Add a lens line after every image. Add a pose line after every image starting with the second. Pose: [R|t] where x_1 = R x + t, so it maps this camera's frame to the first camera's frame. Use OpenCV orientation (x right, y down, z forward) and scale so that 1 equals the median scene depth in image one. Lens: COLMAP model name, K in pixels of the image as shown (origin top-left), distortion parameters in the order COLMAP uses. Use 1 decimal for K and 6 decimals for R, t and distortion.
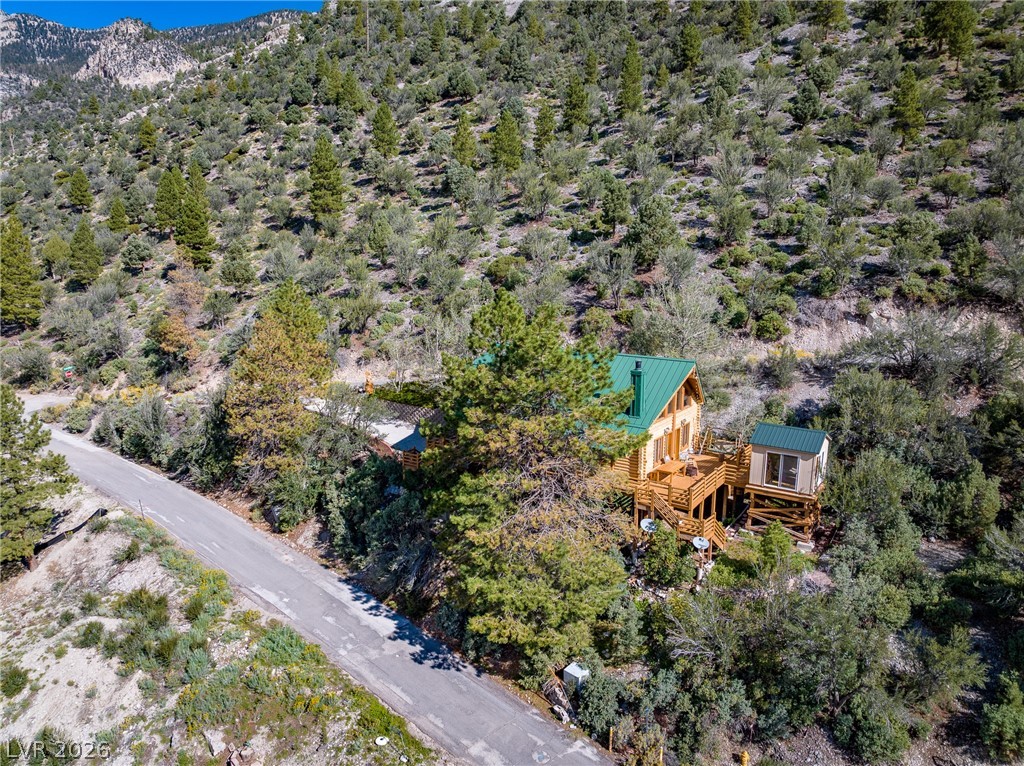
lens RADIAL K [[724.4, 0, 512.0], [0, 724.4, 383.0], [0, 0, 1]] dist [-0.055127, 0.031930]
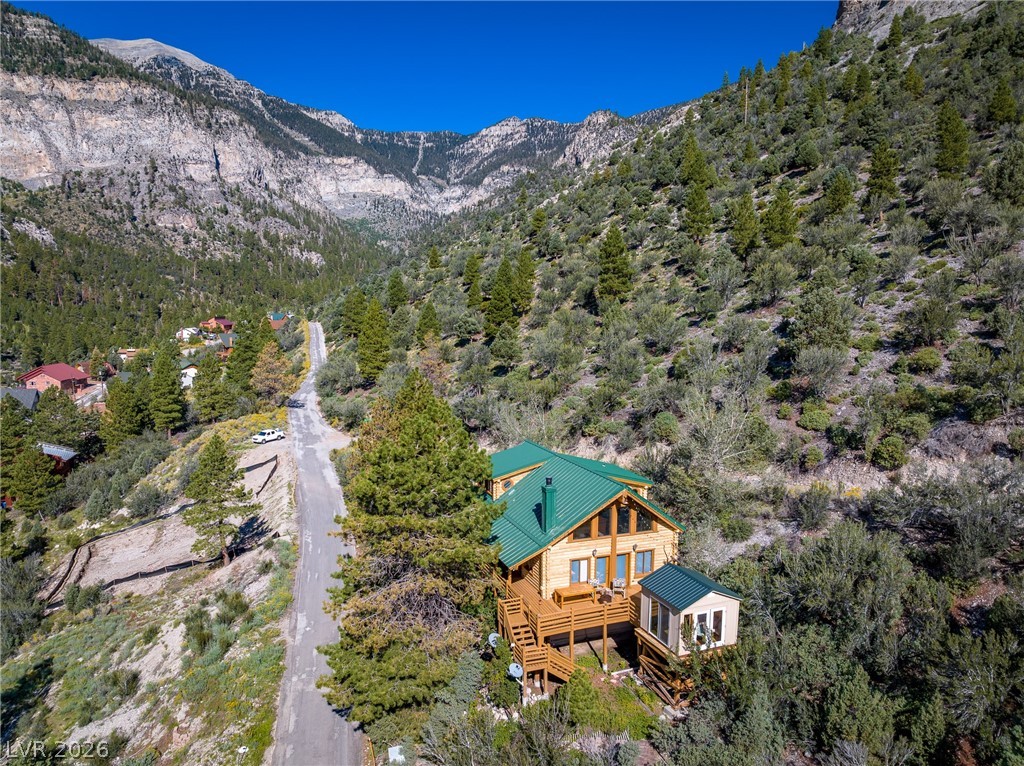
lens RADIAL K [[725.8, 0, 512.9], [0, 725.8, 383.3], [0, 0, 1]] dist [-0.059076, 0.034772]
pose [[0.825155, 0.060028, -0.561708, 0.316634], [-0.105818, 0.993162, -0.049312, -0.048637], [0.554907, 0.100129, 0.825865, 0.054211]]
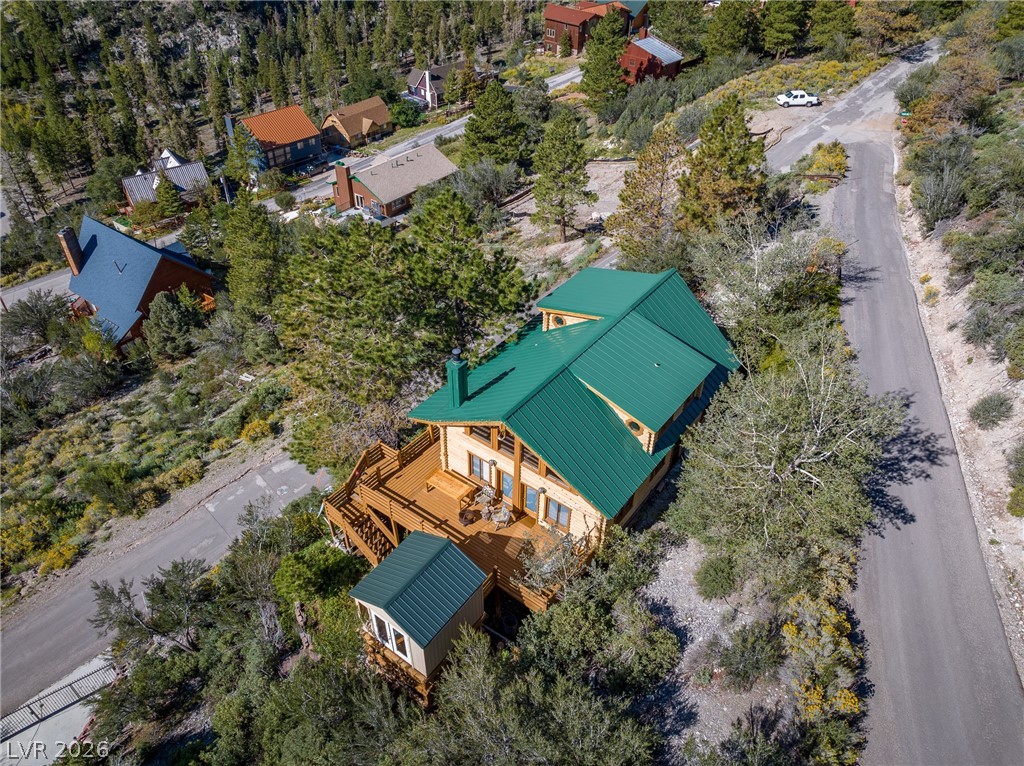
lens RADIAL K [[722.4, 0, 513.1], [0, 722.4, 384.5], [0, 0, 1]] dist [-0.039331, 0.004624]
pose [[-0.048864, 0.620696, -0.782527, 0.358974], [-0.196841, 0.762113, 0.616795, -0.220751], [0.979217, 0.184173, 0.084939, 0.455076]]
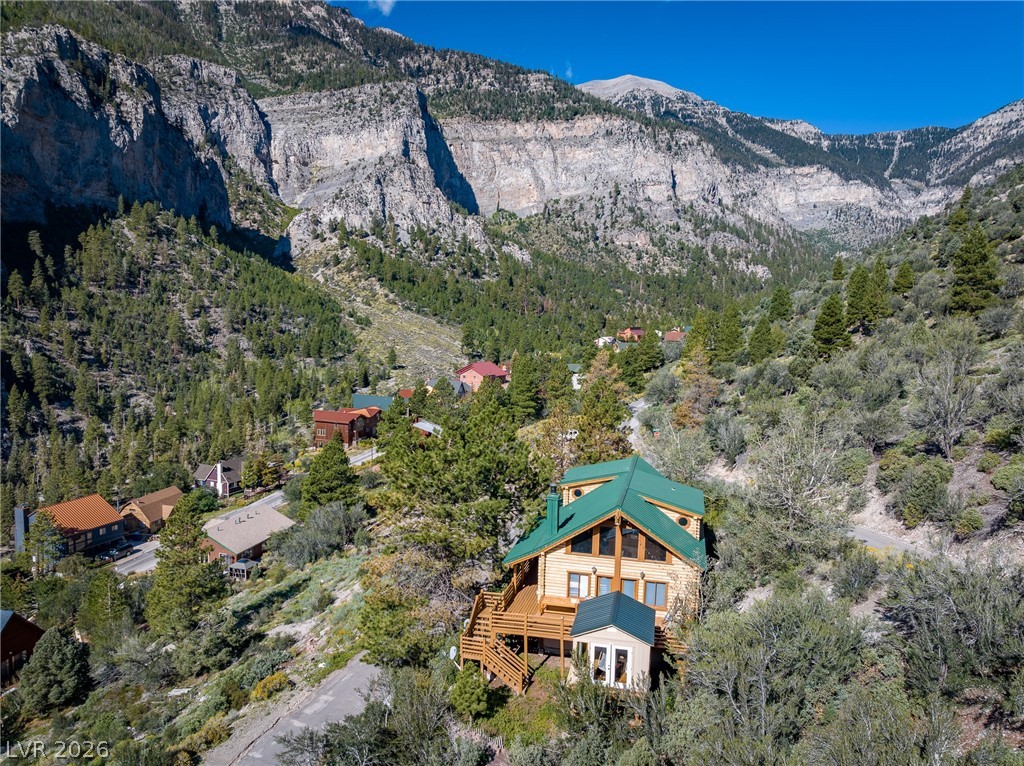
lens RADIAL K [[722.4, 0, 513.1], [0, 722.4, 384.5], [0, 0, 1]] dist [-0.039331, 0.004624]
pose [[0.352775, 0.094840, -0.930889, 0.498138], [-0.191802, 0.981055, 0.027264, -0.085880], [0.915839, 0.168929, 0.364283, 0.250091]]
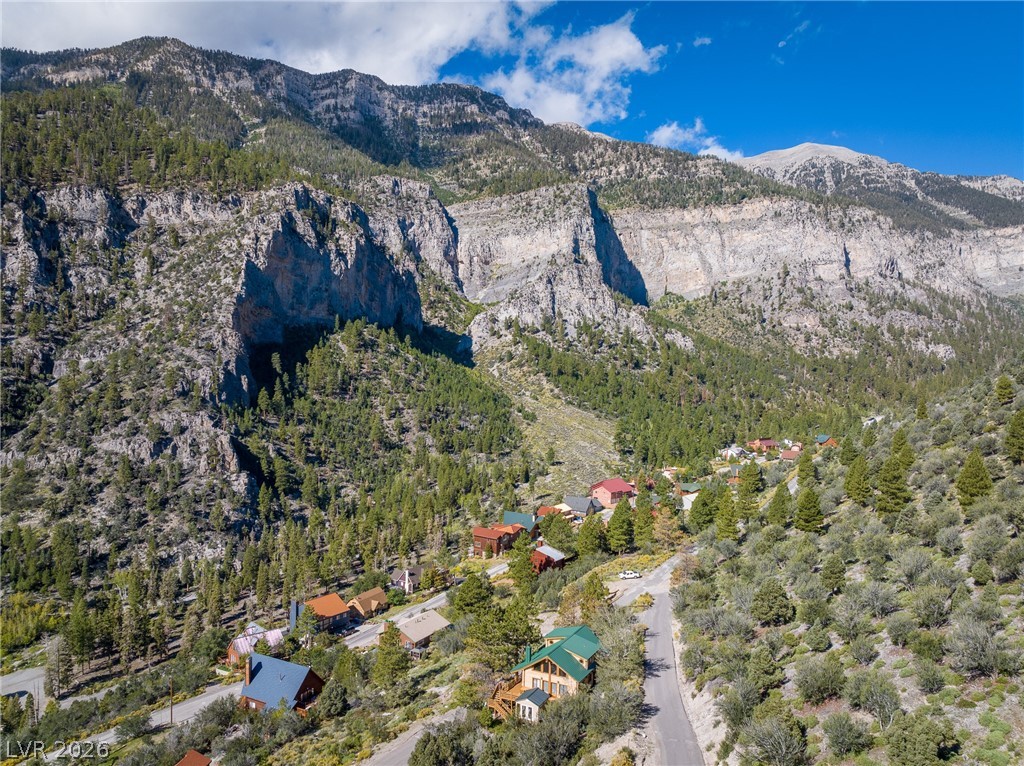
lens RADIAL K [[722.4, 0, 513.1], [0, 722.4, 384.5], [0, 0, 1]] dist [-0.039331, 0.004624]
pose [[0.114682, 0.010118, -0.993351, 1.274103], [-0.199336, 0.979844, -0.013033, -0.419814], [0.973197, 0.199505, 0.114387, 0.204146]]
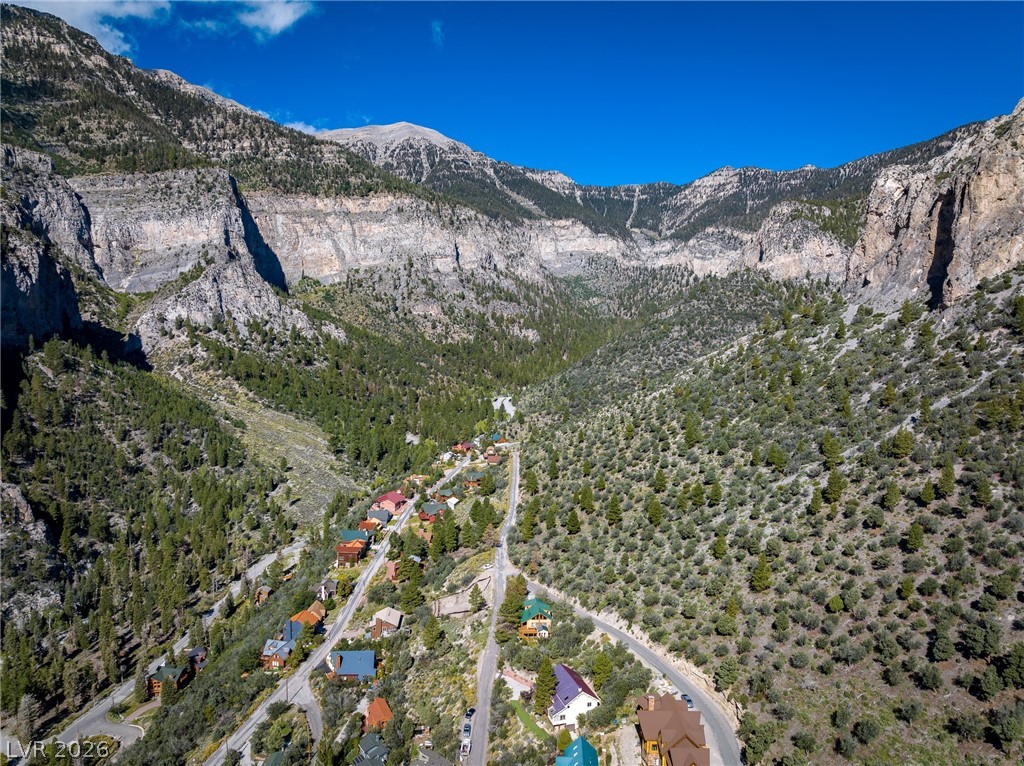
lens RADIAL K [[722.4, 0, 513.1], [0, 722.4, 384.5], [0, 0, 1]] dist [-0.039331, 0.004624]
pose [[0.621624, 0.058112, -0.781157, 2.294897], [-0.150222, 0.987578, -0.046074, -0.780425], [0.768776, 0.145988, 0.622632, -1.569191]]
